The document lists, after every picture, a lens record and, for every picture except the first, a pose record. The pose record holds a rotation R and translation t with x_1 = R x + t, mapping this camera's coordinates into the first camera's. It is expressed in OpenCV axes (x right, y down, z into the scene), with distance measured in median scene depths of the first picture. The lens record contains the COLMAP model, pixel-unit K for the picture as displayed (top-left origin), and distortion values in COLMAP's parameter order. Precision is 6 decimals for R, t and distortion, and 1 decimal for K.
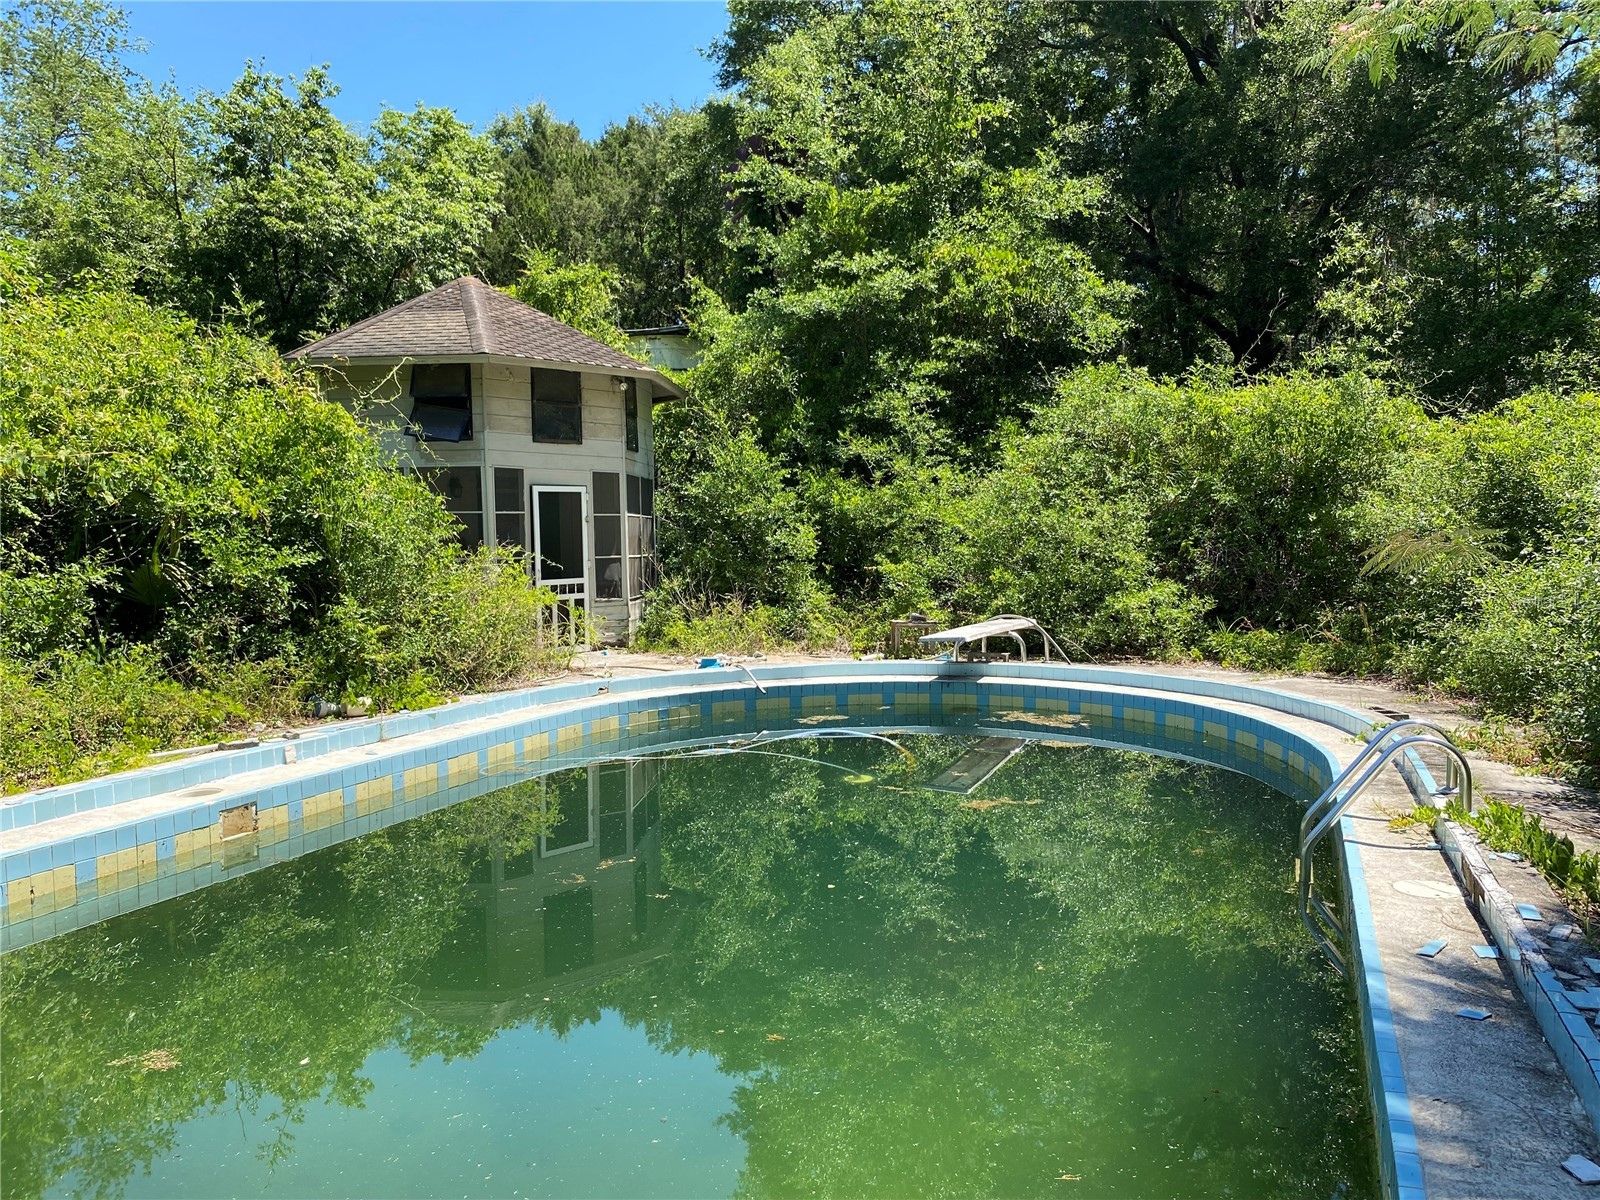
lens RADIAL K [[1210.2, 0, 797.0], [0, 1210.2, 597.1], [0, 0, 1]] dist [0.028960, -0.050741]
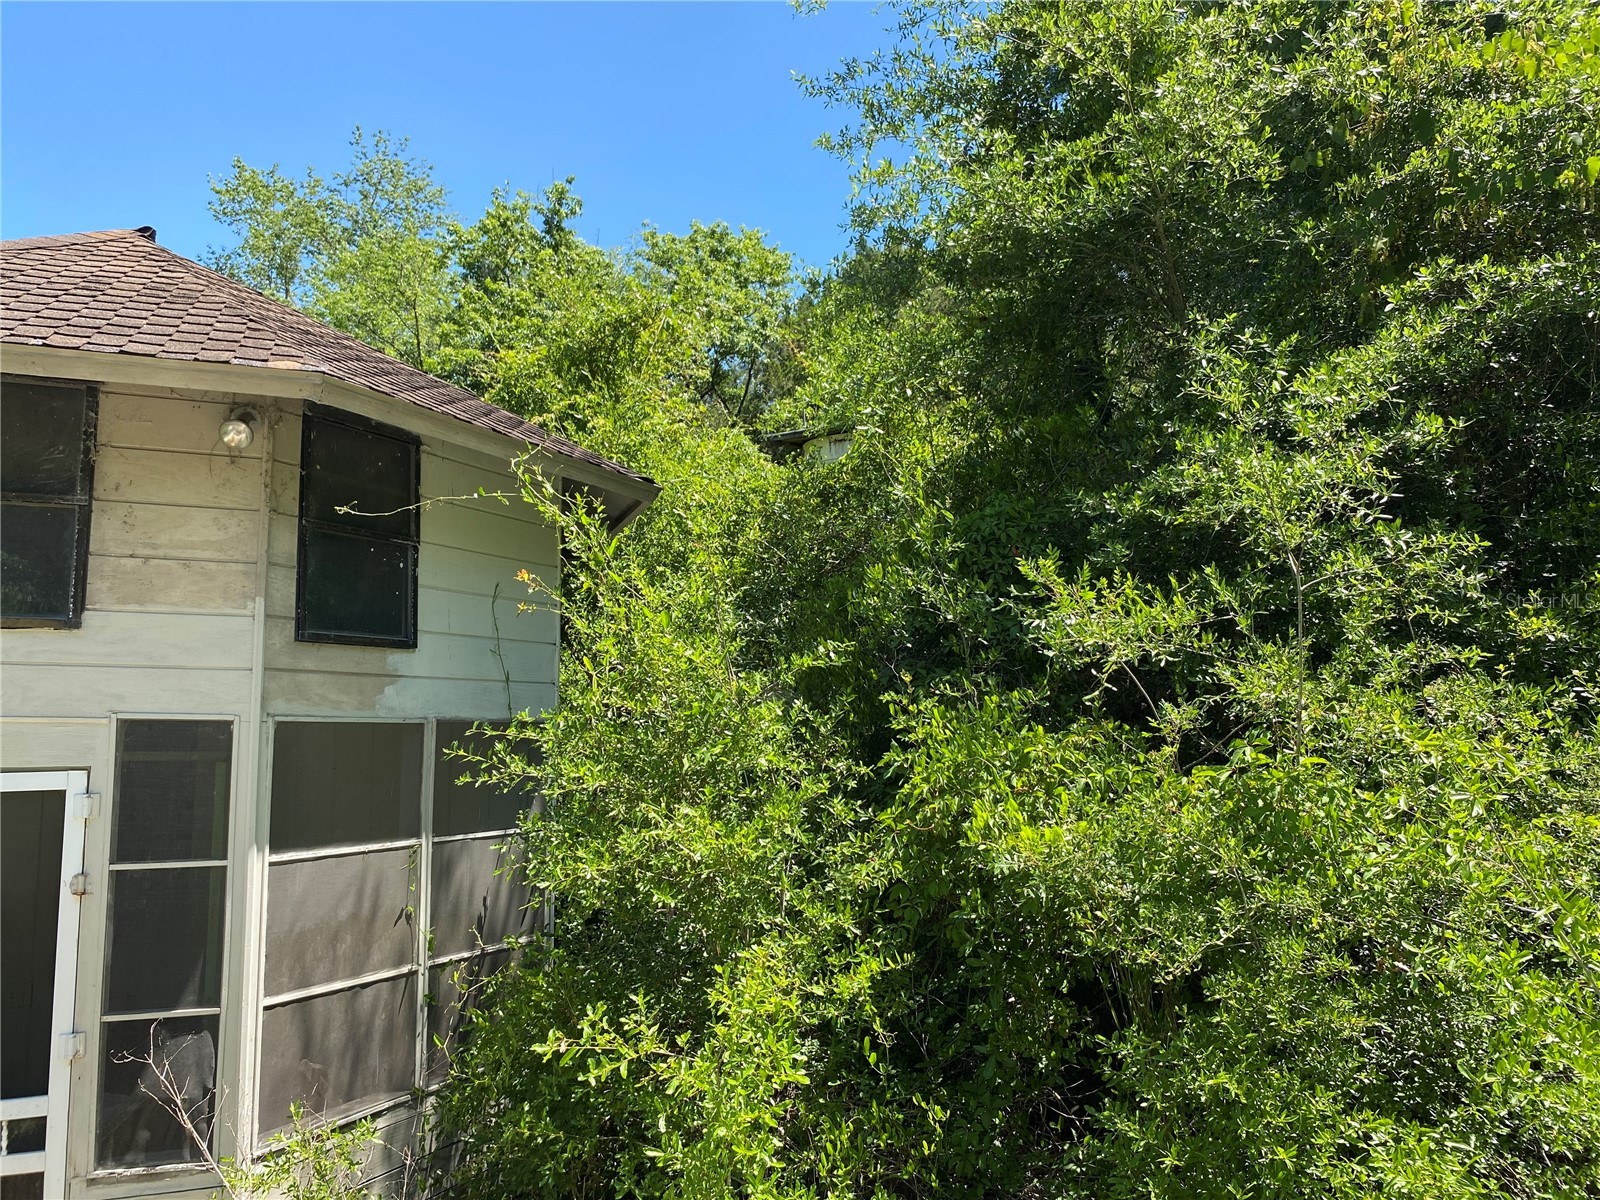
lens RADIAL K [[1210.2, 0, 802.5], [0, 1210.2, 585.9], [0, 0, 1]] dist [0.028960, -0.050741]
pose [[0.935172, -0.033606, -0.352597, 0.091387], [-0.023664, 0.987336, -0.156866, -0.092700], [0.353403, 0.155041, 0.922534, 0.777429]]
